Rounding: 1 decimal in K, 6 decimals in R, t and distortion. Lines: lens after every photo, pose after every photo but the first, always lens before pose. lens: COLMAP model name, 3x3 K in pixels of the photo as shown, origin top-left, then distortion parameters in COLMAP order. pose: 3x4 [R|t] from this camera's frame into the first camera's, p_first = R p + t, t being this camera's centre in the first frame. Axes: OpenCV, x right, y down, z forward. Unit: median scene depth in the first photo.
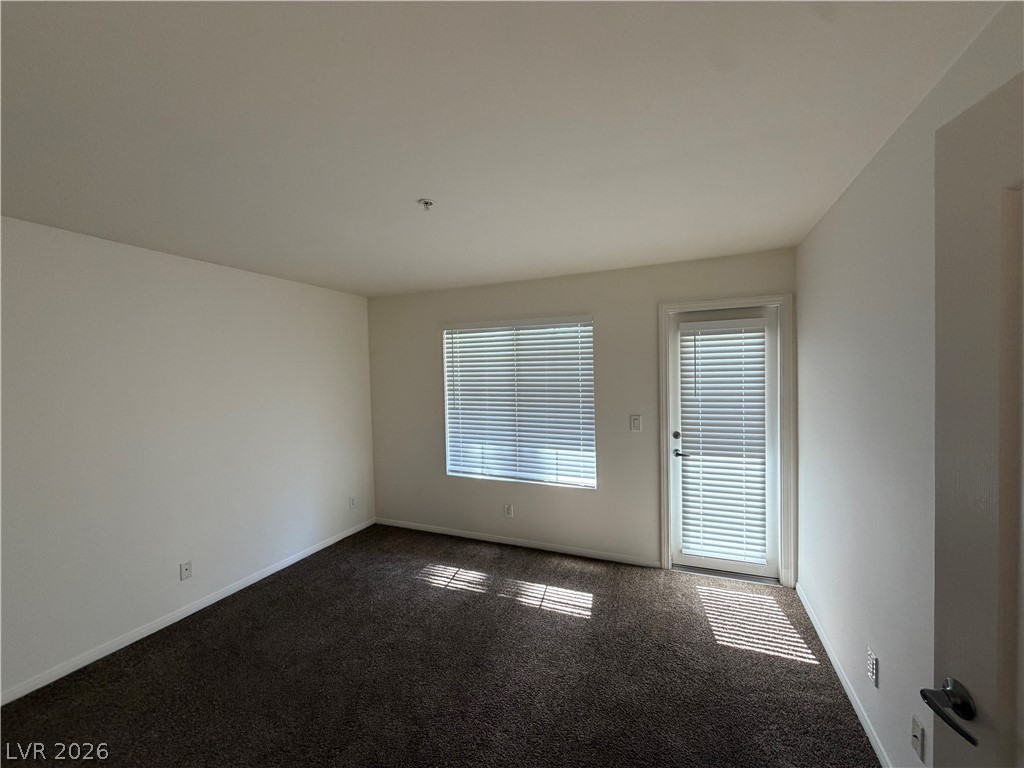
lens RADIAL K [[408.3, 0, 512.6], [0, 408.3, 385.8], [0, 0, 1]] dist [0.000519, 0.000071]
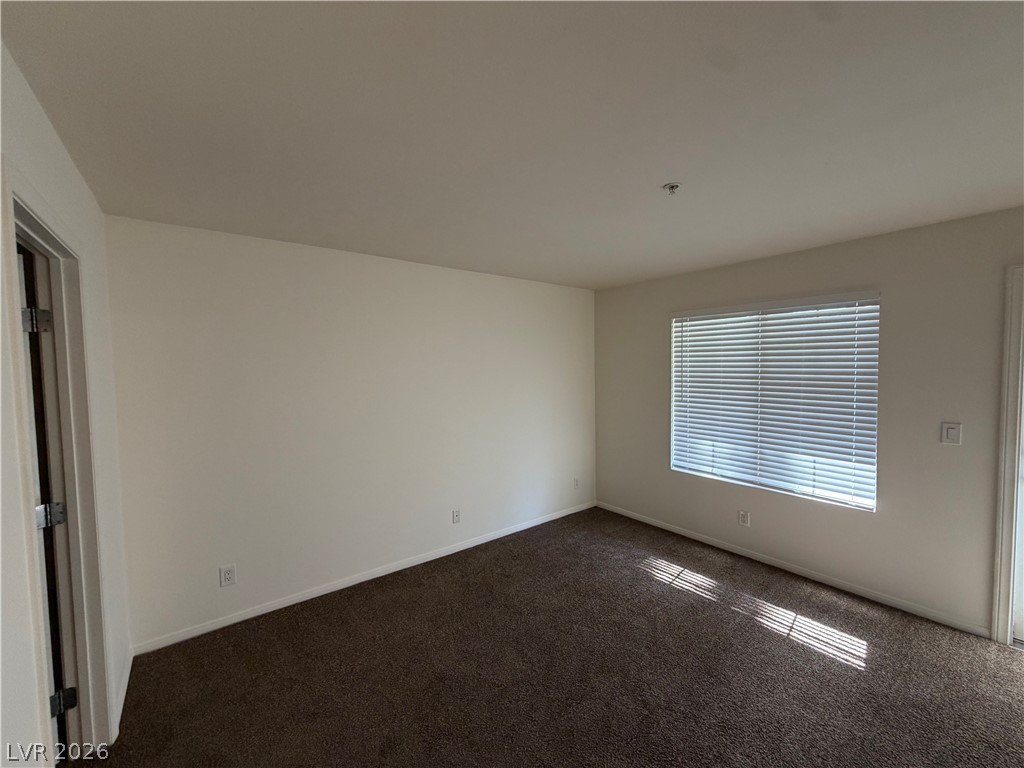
lens RADIAL K [[408.3, 0, 512.6], [0, 408.3, 385.8], [0, 0, 1]] dist [0.000519, 0.000071]
pose [[0.874300, 0.033369, -0.484238, -0.034625], [-0.021752, 0.999325, 0.029591, 0.001579], [0.484898, -0.015338, 0.874436, -0.022188]]
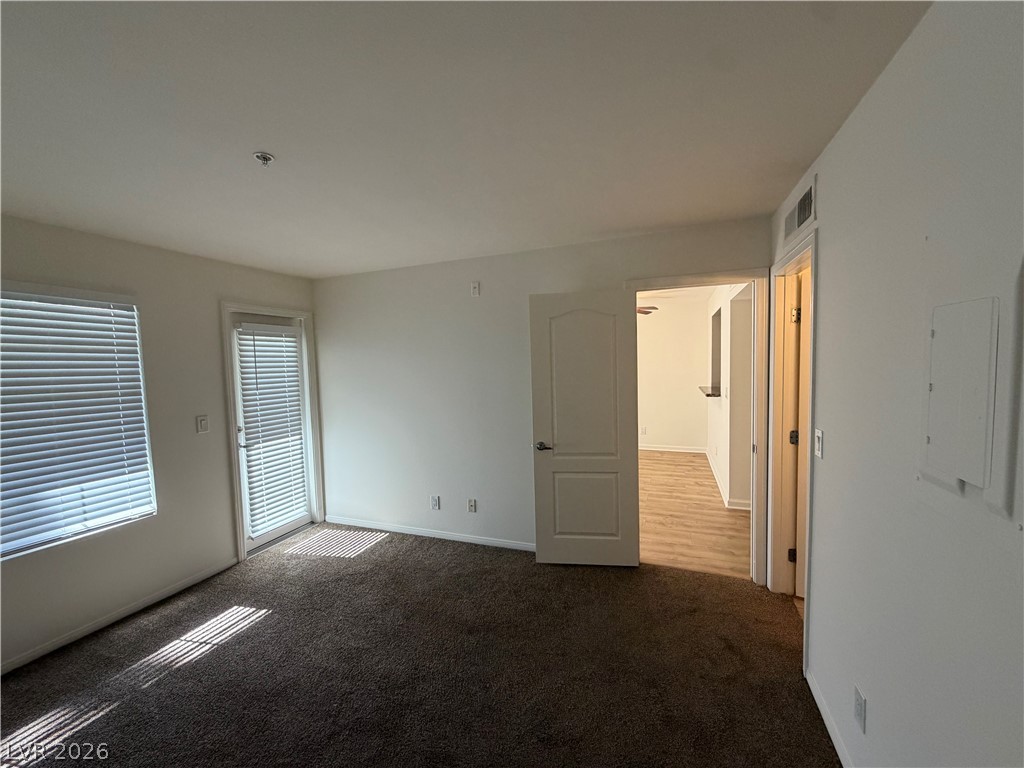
lens RADIAL K [[408.3, 0, 512.6], [0, 408.3, 385.8], [0, 0, 1]] dist [0.000519, 0.000071]
pose [[-0.037326, -0.036295, 0.998644, -0.654986], [0.056554, 0.997662, 0.038373, 0.009195], [-0.997702, 0.057910, -0.035187, 0.331848]]
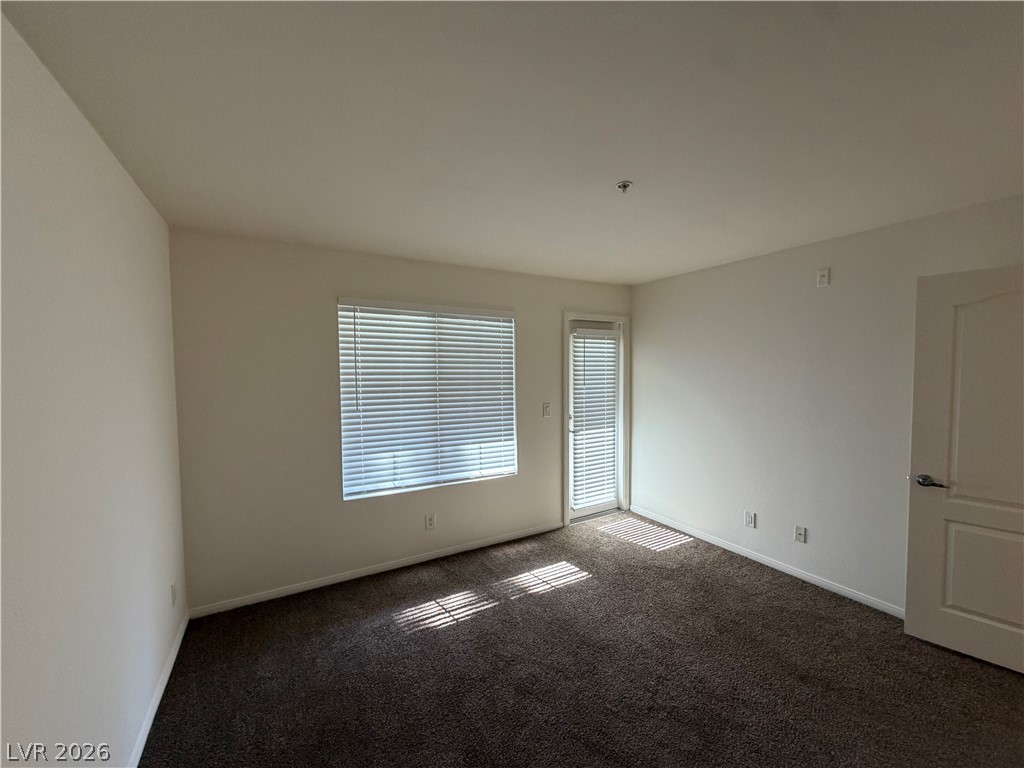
lens RADIAL K [[408.3, 0, 512.6], [0, 408.3, 385.8], [0, 0, 1]] dist [0.000519, 0.000071]
pose [[0.602020, -0.019195, 0.798250, -0.697632], [0.016134, 0.999799, 0.011874, 0.006804], [-0.798318, 0.005730, 0.602209, 0.381172]]
